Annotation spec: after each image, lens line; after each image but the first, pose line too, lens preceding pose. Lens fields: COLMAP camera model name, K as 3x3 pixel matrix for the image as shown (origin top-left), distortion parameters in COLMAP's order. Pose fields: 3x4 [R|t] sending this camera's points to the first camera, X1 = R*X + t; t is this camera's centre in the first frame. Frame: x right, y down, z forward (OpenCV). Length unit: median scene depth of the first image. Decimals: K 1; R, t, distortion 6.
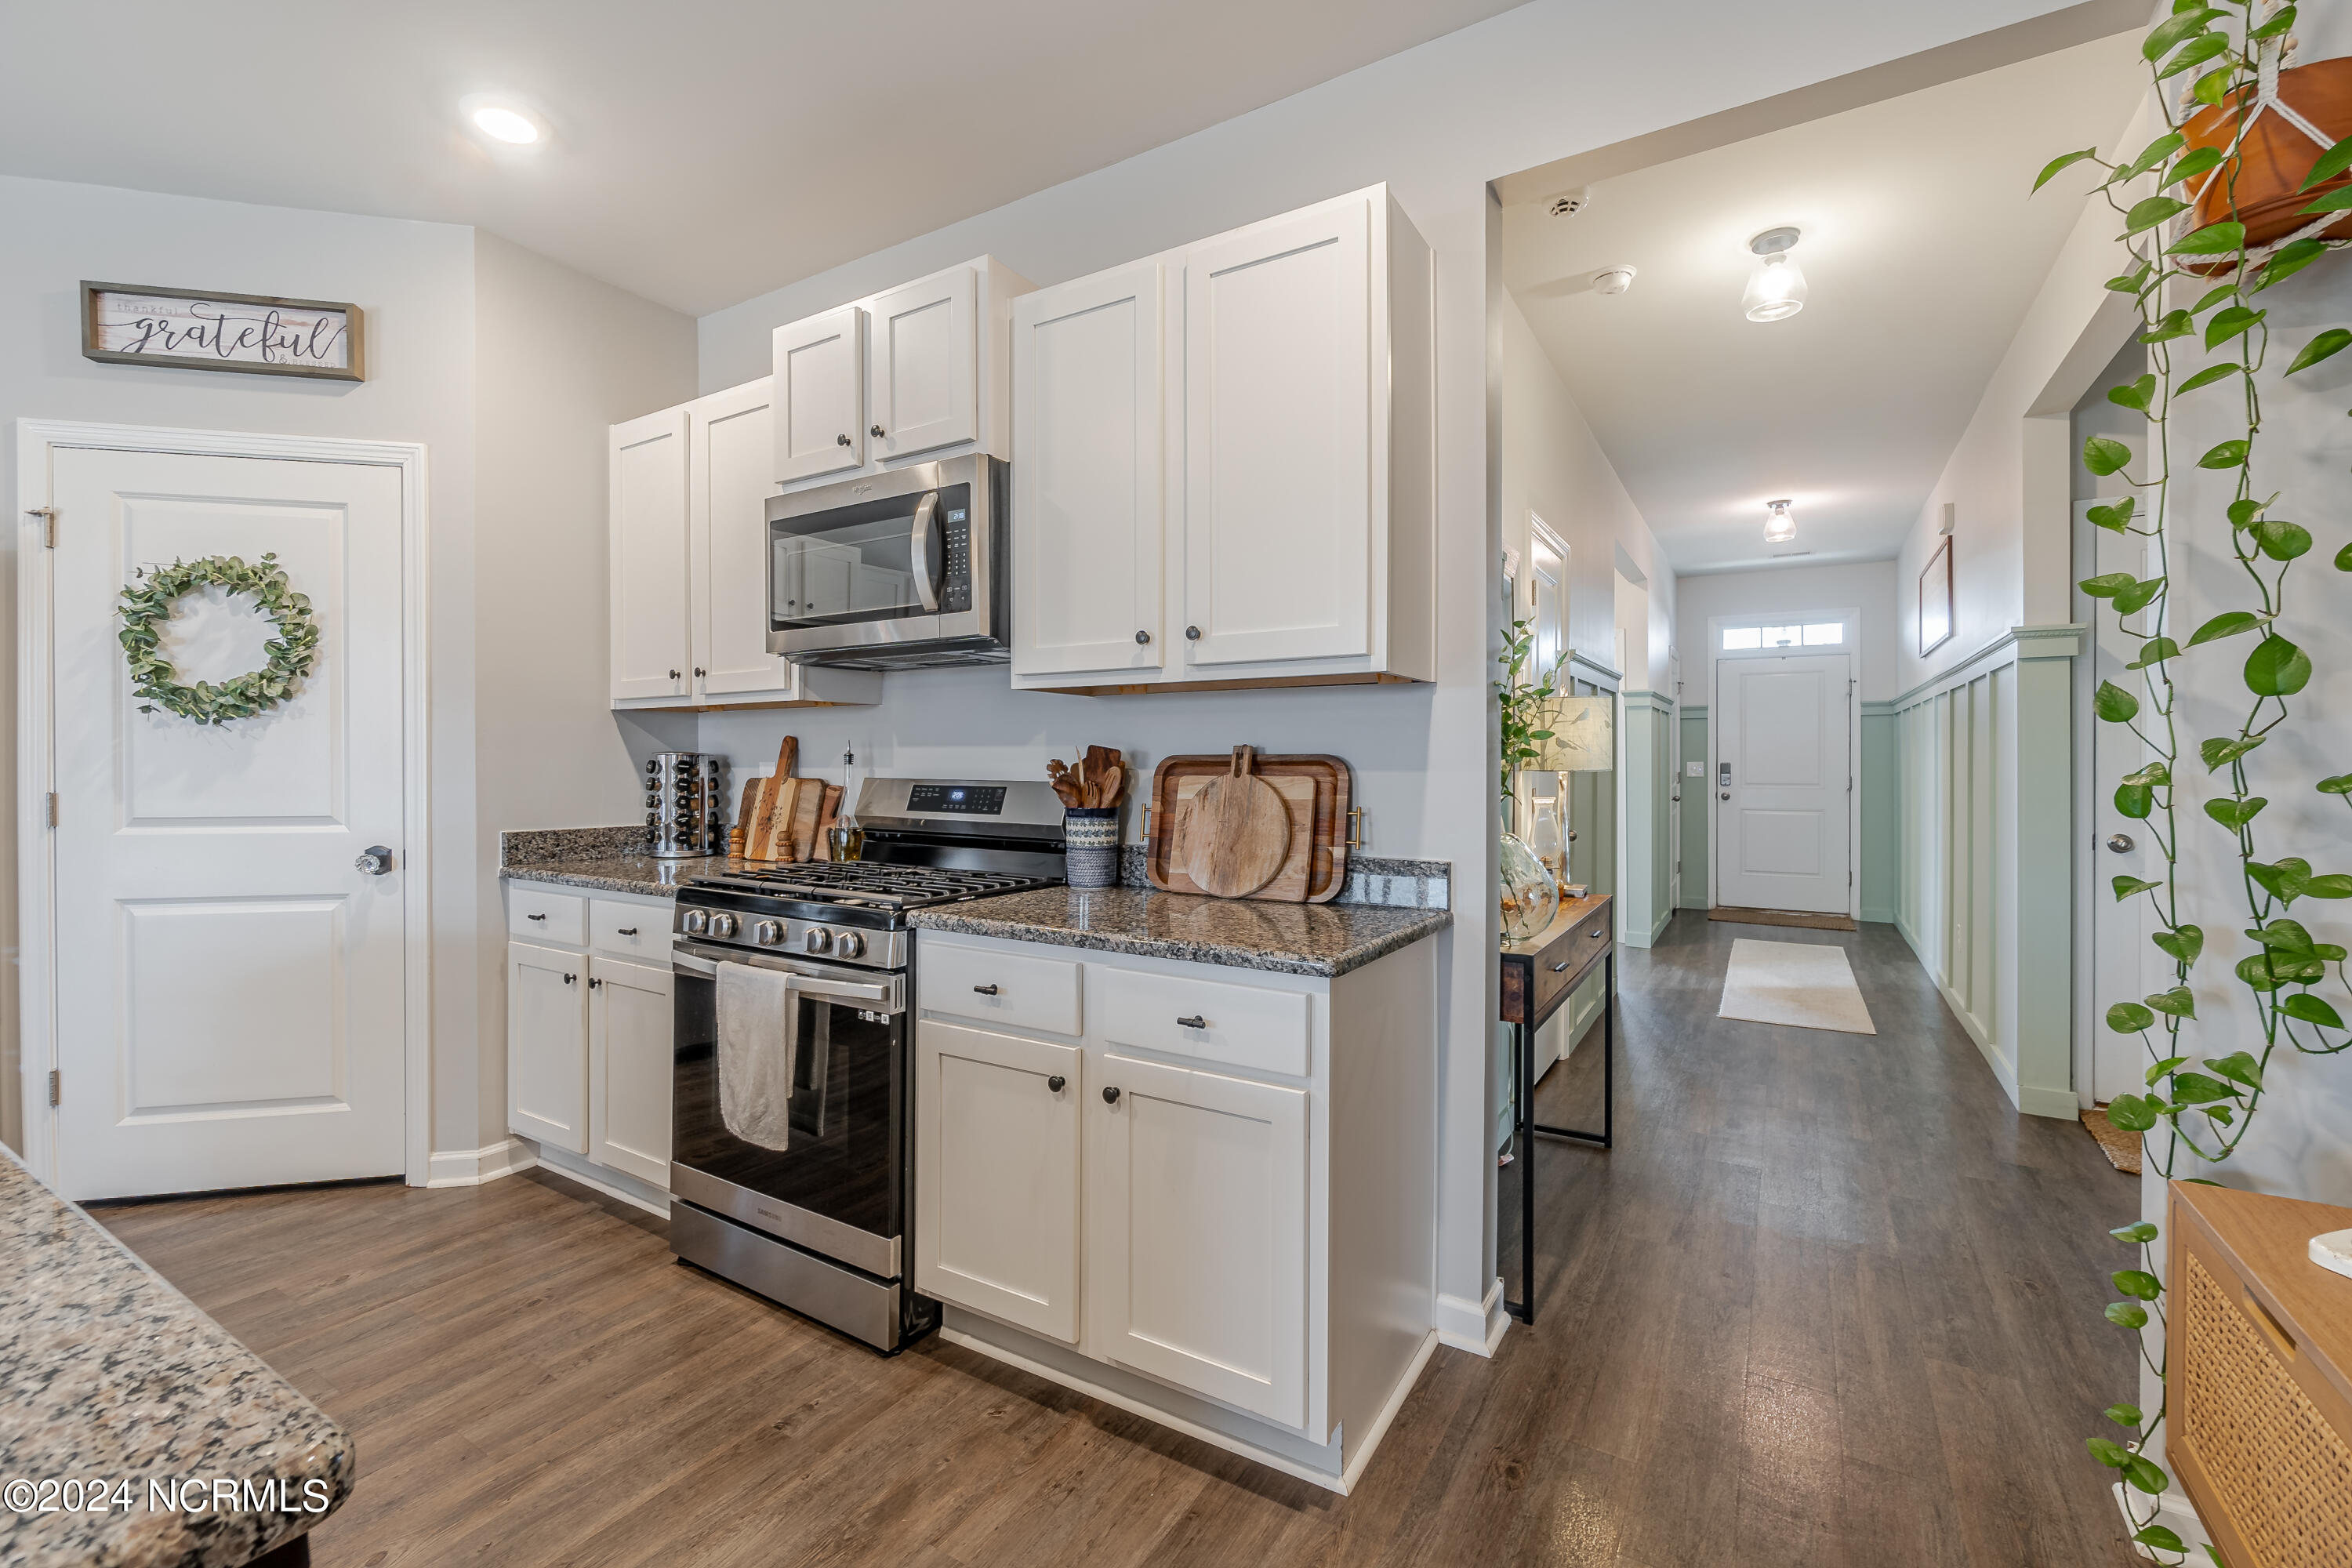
lens RADIAL K [[1006.2, 0, 1167.4], [0, 1006.2, 767.7], [0, 0, 1]] dist [-0.004230, 0.000065]
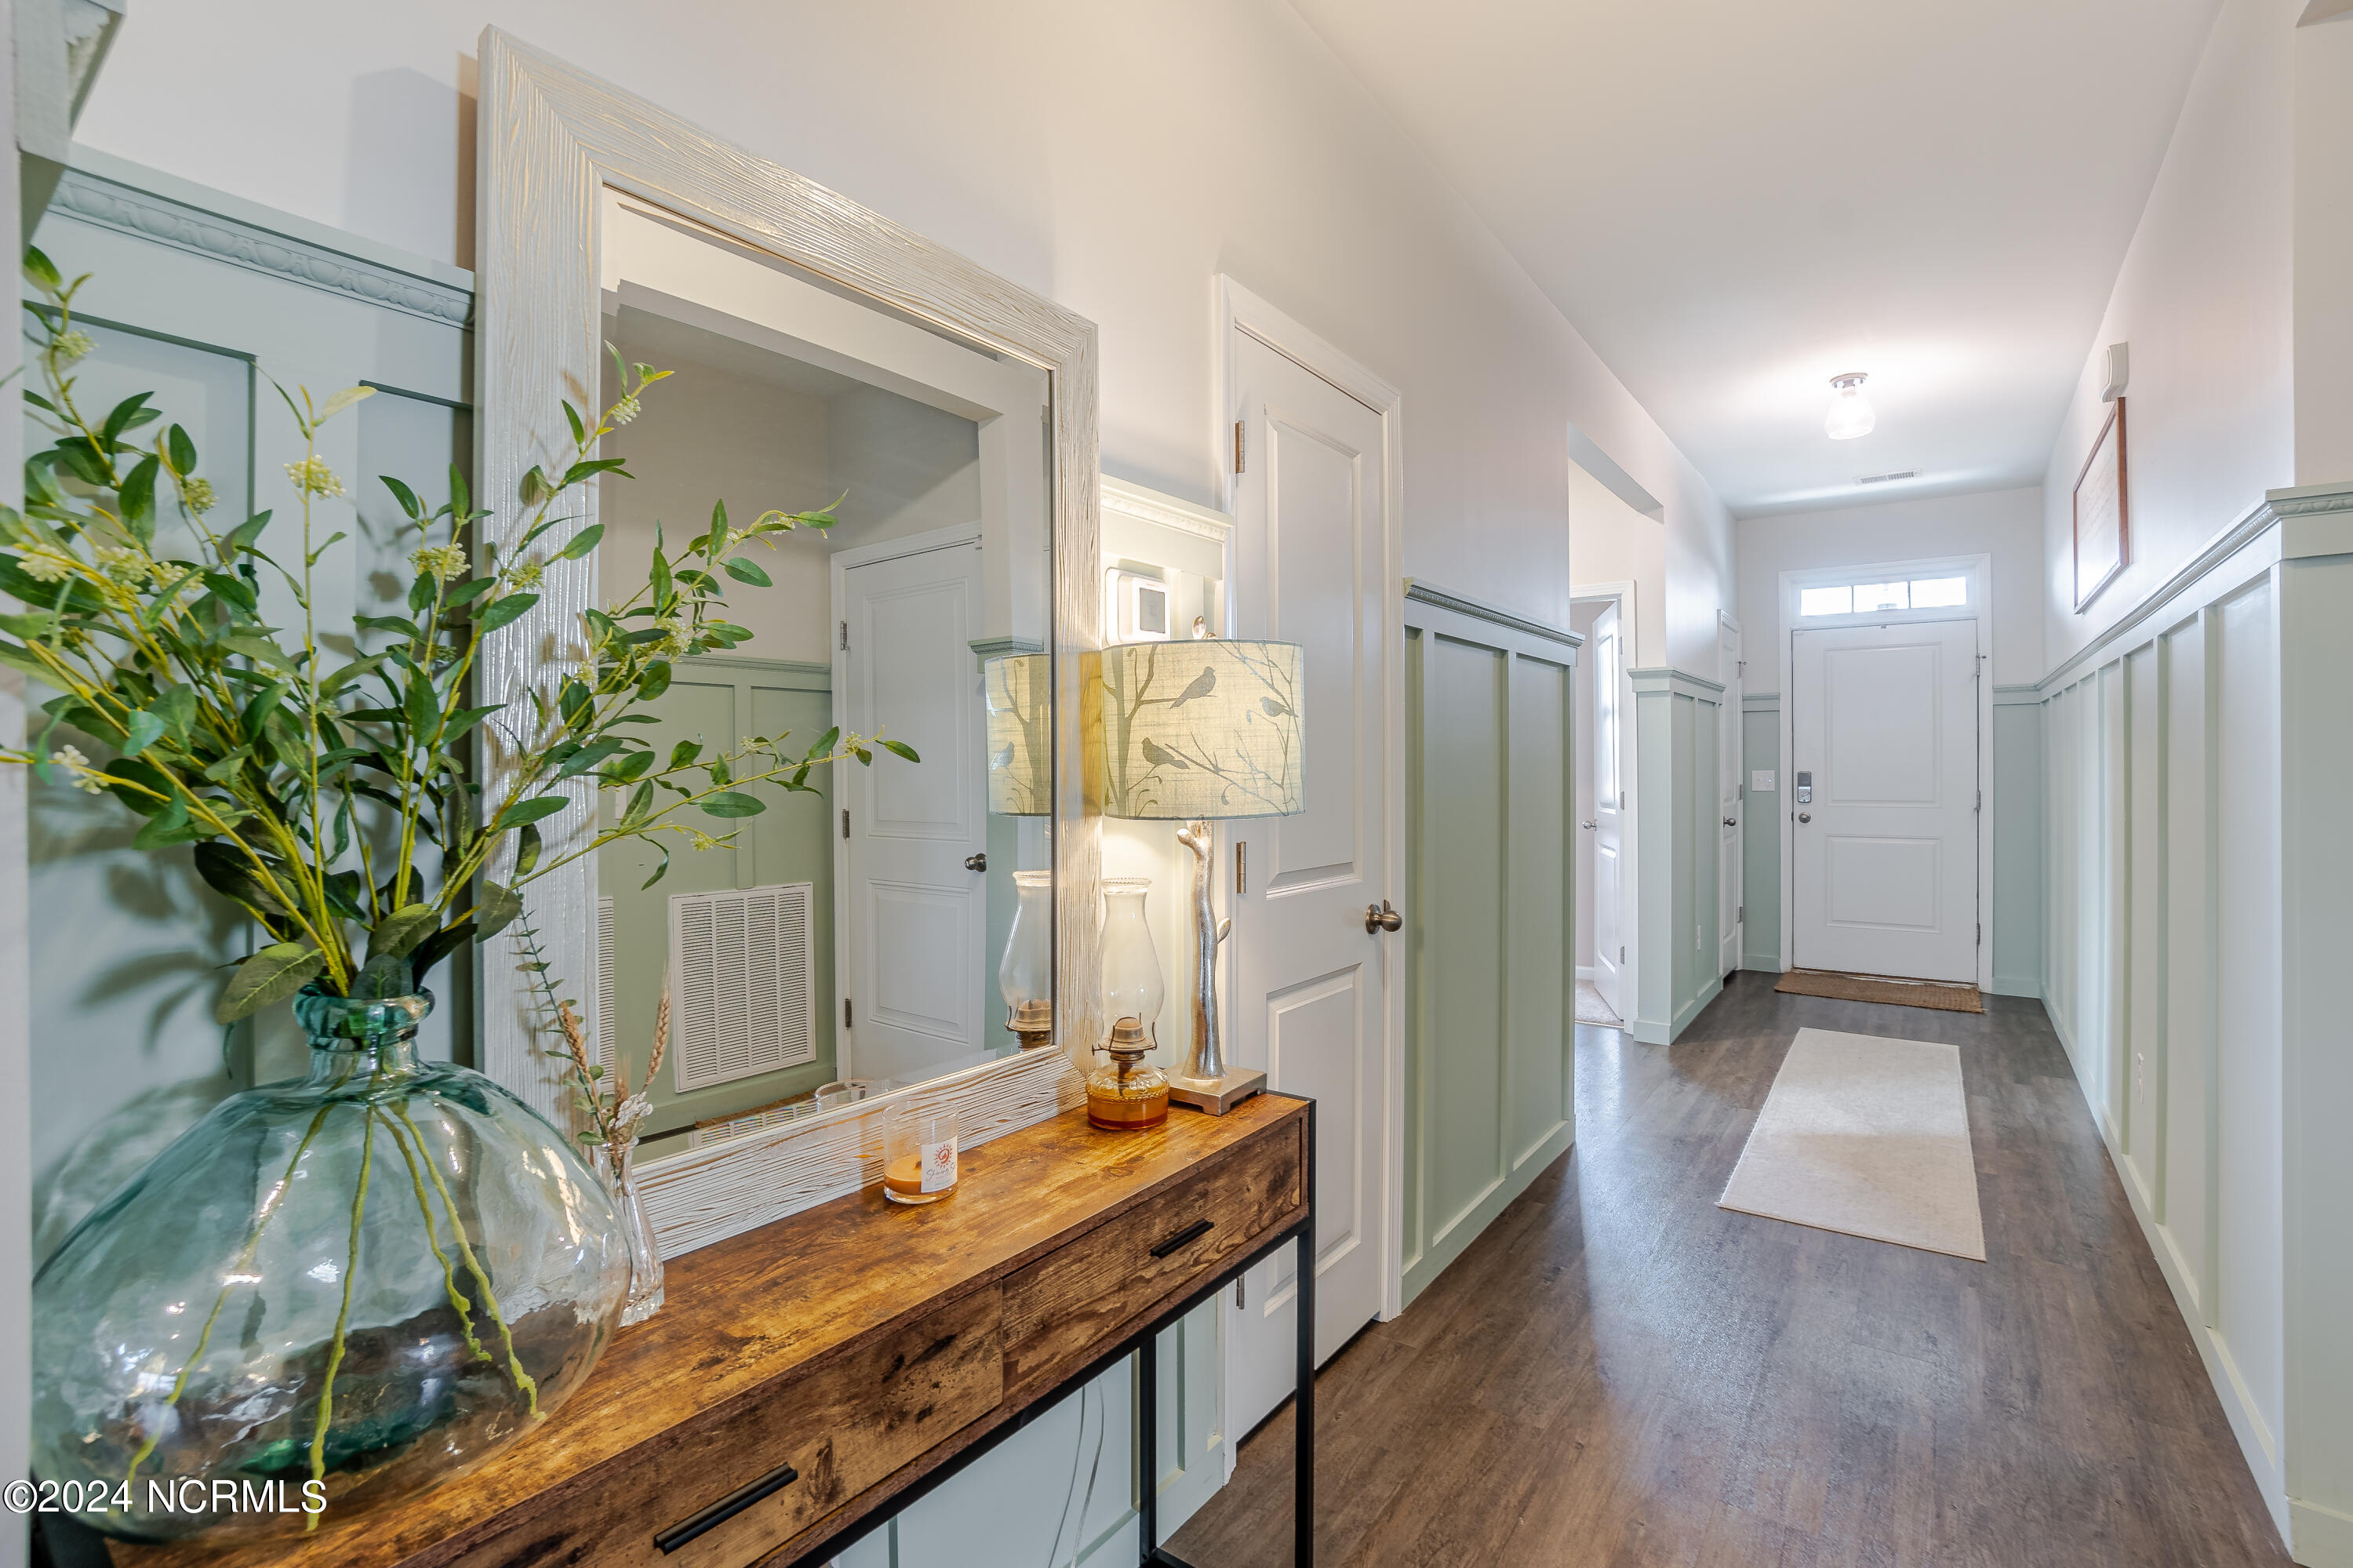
lens RADIAL K [[1058.8, 0, 1173.8], [0, 1058.8, 772.3], [0, 0, 1]] dist [-0.053850, 0.020508]
pose [[0.996419, -0.003123, -0.084493, 0.494854], [0.003156, 0.999995, 0.000253, -0.018337], [0.084492, -0.000518, 0.996424, 0.635701]]
